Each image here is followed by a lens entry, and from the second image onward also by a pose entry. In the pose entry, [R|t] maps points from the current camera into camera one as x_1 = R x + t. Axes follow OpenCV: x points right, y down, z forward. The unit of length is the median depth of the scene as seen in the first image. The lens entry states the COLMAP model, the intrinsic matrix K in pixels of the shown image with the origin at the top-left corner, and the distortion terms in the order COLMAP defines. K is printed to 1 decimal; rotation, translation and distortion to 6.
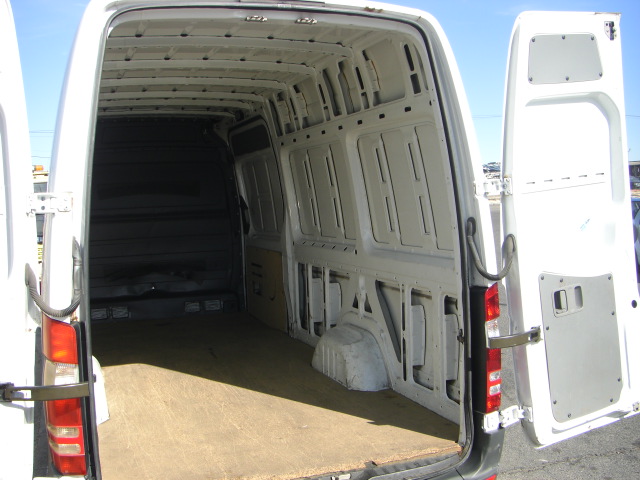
lens RADIAL K [[710.5, 0, 320.0], [0, 710.5, 240.0], [0, 0, 1]] dist [-0.157467, 0.011138]
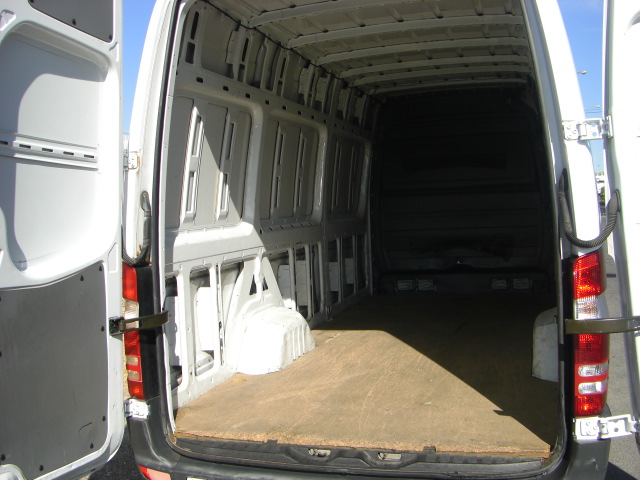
lens RADIAL K [[710.5, 0, 320.0], [0, 710.5, 240.0], [0, 0, 1]] dist [-0.157467, 0.011138]
pose [[0.800586, 0.029580, -0.598487, 0.344384], [-0.017705, 0.999512, 0.025716, 0.024771], [0.598956, -0.009992, 0.800720, 0.149297]]
